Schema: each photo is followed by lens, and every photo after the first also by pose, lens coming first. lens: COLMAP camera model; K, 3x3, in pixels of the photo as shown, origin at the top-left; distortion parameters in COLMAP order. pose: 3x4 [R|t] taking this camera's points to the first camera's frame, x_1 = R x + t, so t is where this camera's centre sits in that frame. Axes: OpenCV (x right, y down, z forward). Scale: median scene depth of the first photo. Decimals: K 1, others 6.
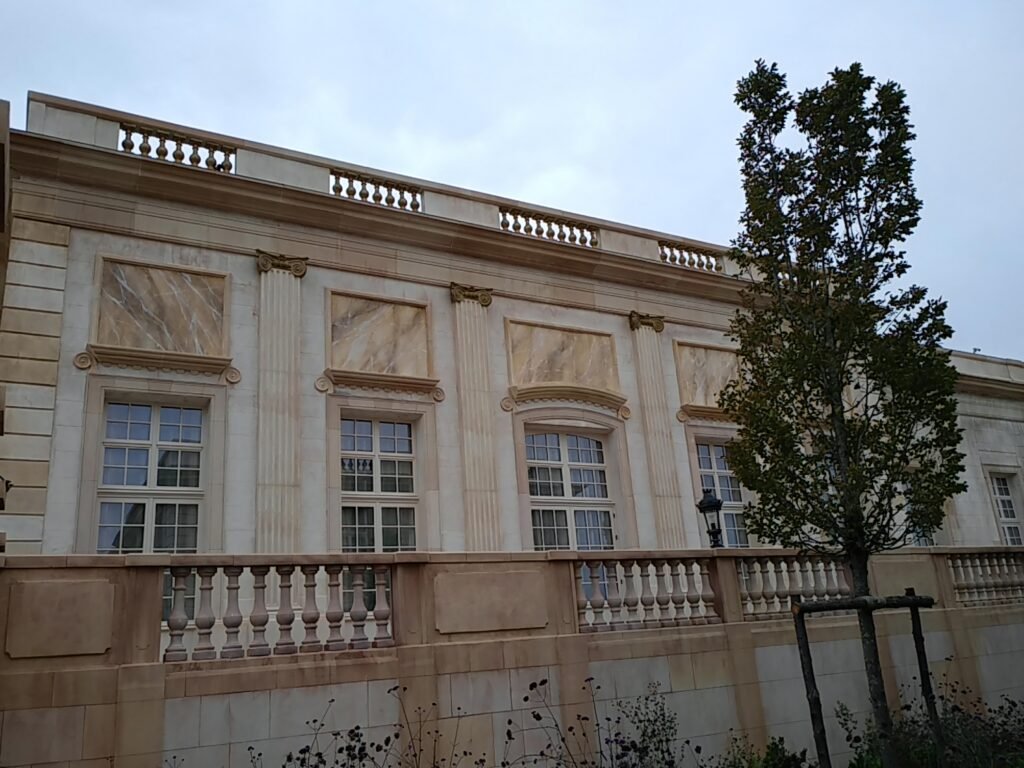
lens RADIAL K [[787.5, 0, 514.3], [0, 787.5, 403.6], [0, 0, 1]] dist [0.034235, -0.050836]
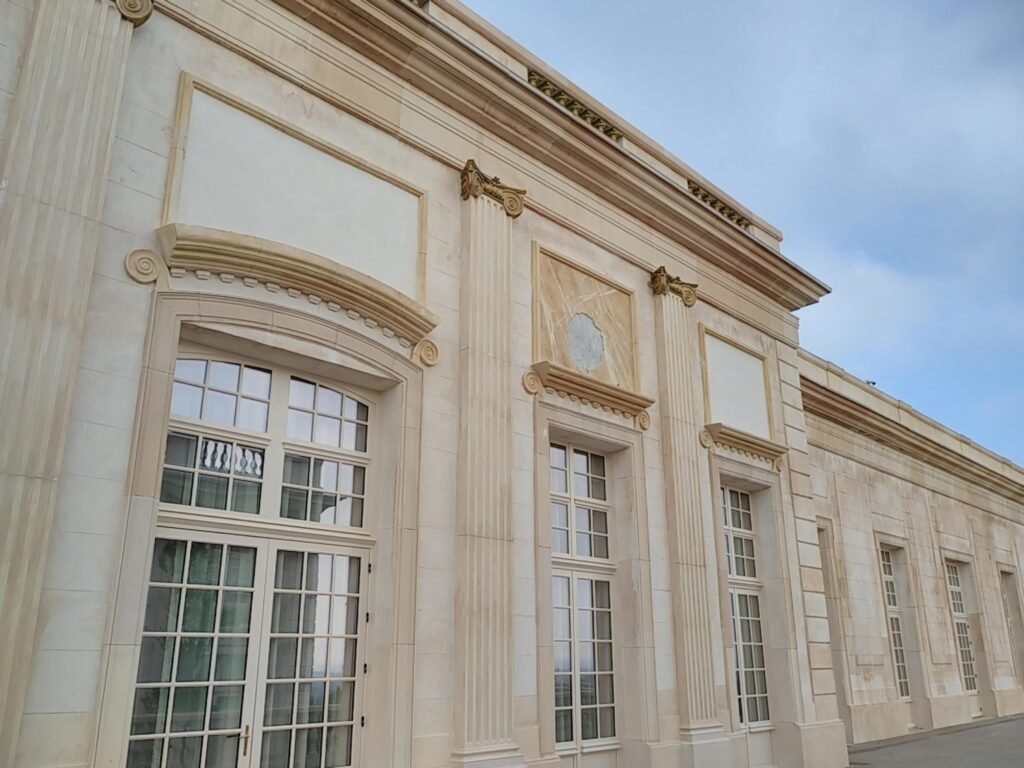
lens RADIAL K [[839.3, 0, 512.0], [0, 839.3, 384.0], [0, 0, 1]] dist [0.033625, -0.063086]
pose [[0.953551, 0.156588, 0.257333, 0.071860], [-0.147960, 0.987589, -0.052684, 0.057445], [-0.262389, 0.012162, 0.964885, 0.577265]]
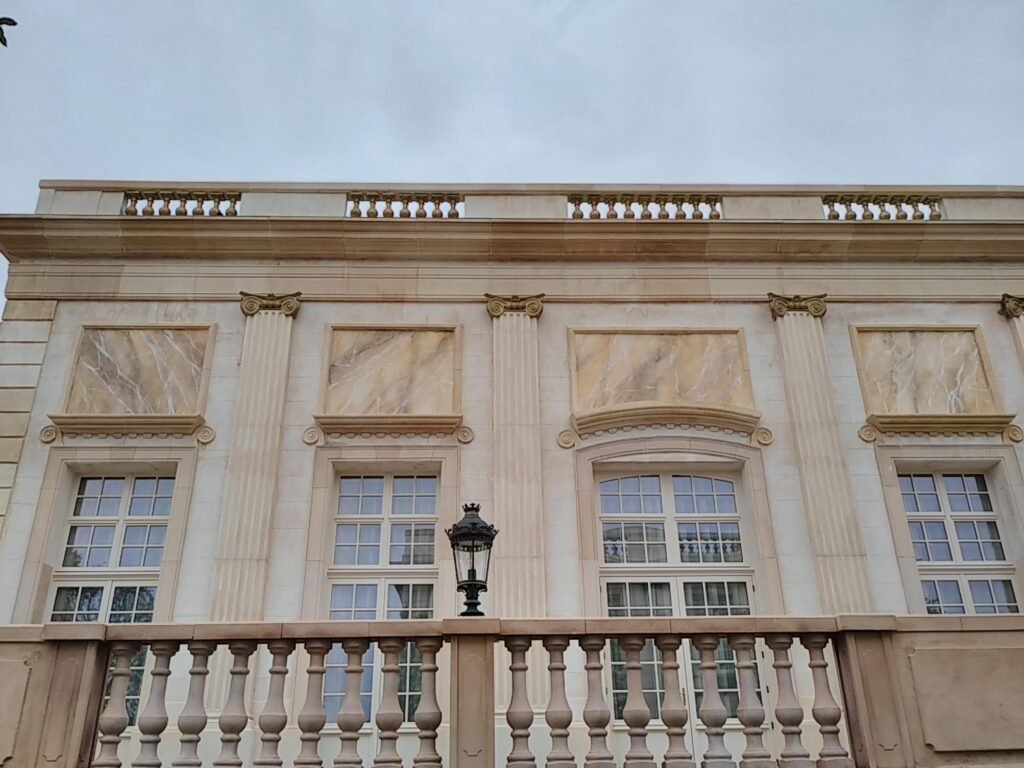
lens RADIAL K [[839.3, 0, 512.0], [0, 839.3, 384.0], [0, 0, 1]] dist [0.033625, -0.063086]
pose [[0.892314, -0.141232, -0.428753, 0.310351], [0.084175, 0.985196, -0.149343, 0.067278], [0.443498, 0.097171, 0.890992, 0.281338]]
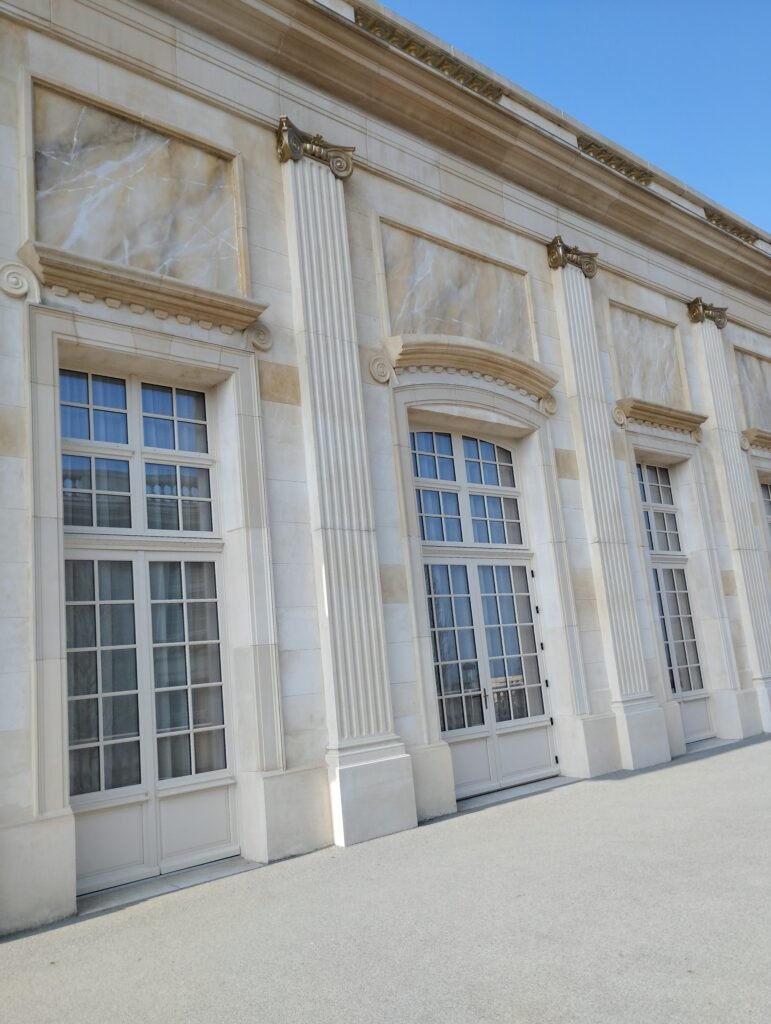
lens RADIAL K [[851.1, 0, 410.6], [0, 851.1, 511.3], [0, 0, 1]] dist [0.036107, -0.008410]
pose [[0.972959, 0.023010, 0.229829, -0.127543], [-0.044218, 0.995178, 0.087555, 0.047453], [-0.226706, -0.095350, 0.969285, 0.449027]]
